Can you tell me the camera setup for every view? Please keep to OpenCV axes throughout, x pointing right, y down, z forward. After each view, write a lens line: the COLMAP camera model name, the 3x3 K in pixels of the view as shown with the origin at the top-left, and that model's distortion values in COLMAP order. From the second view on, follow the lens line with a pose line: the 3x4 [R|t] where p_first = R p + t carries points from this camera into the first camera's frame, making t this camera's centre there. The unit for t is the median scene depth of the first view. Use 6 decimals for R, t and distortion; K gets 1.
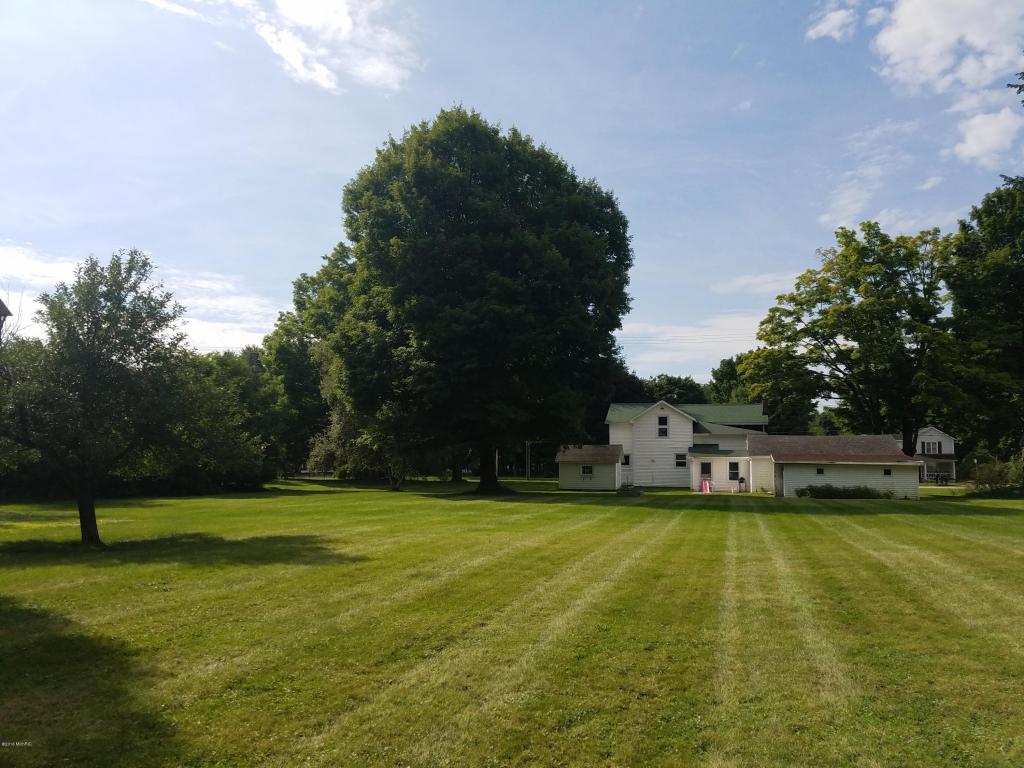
lens RADIAL K [[782.1, 0, 512.3], [0, 782.1, 416.5], [0, 0, 1]] dist [0.381017, -0.352260]
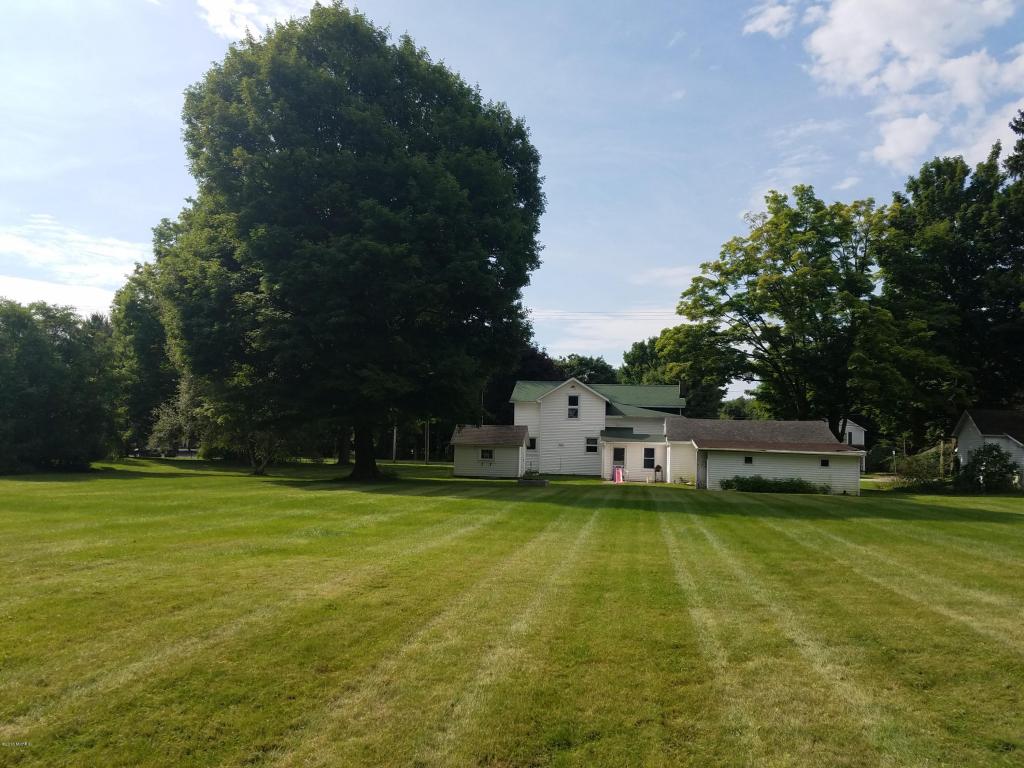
lens RADIAL K [[415.9, 0, 512.0], [0, 415.9, 428.7], [0, 0, 1]] dist [0.171271, -0.000026]
pose [[0.998121, 0.026392, 0.055291, 0.093731], [-0.026722, 0.999629, 0.005238, 0.035841], [-0.055132, -0.006706, 0.998457, 0.523021]]
